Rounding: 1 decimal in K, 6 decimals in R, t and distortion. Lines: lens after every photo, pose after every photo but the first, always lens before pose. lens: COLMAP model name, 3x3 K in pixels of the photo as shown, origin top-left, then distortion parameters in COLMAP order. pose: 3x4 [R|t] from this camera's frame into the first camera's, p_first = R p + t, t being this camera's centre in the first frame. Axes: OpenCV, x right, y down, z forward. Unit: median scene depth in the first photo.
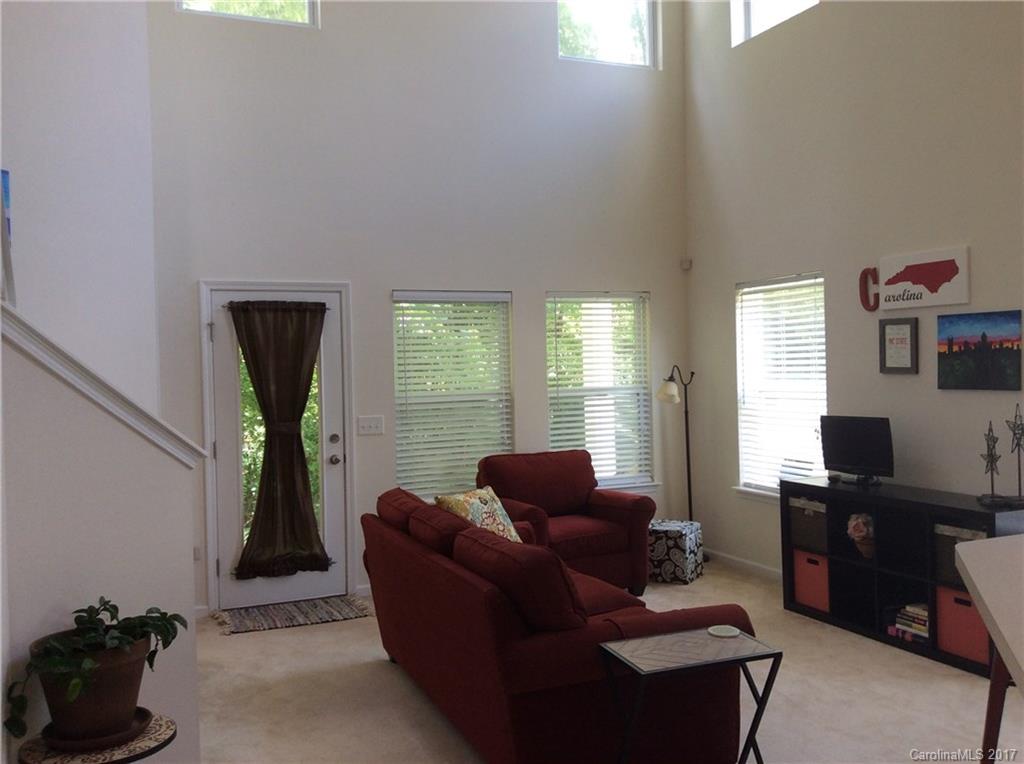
lens RADIAL K [[940.5, 0, 517.9], [0, 940.5, 382.0], [0, 0, 1]] dist [0.163482, -0.347606]
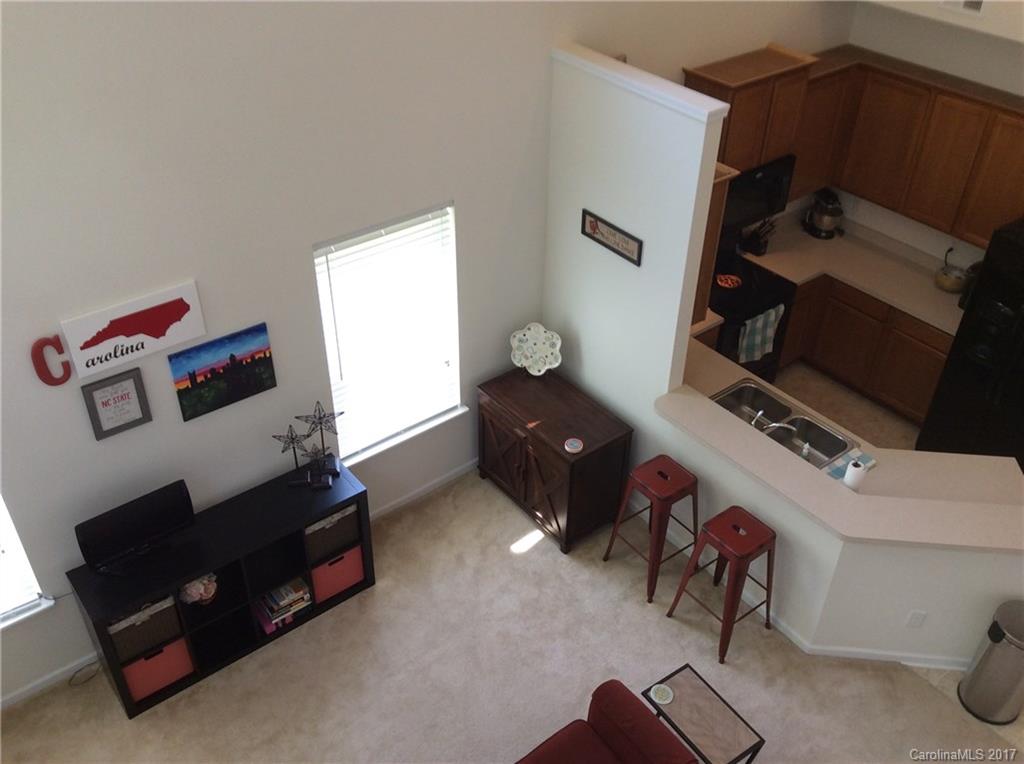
lens RADIAL K [[940.5, 0, 517.9], [0, 940.5, 382.0], [0, 0, 1]] dist [0.163482, -0.347606]
pose [[-0.246220, -0.563436, 0.788616, -0.319613], [0.007607, 0.812517, 0.582888, -0.514582], [-0.969184, 0.149518, -0.195772, 0.791294]]
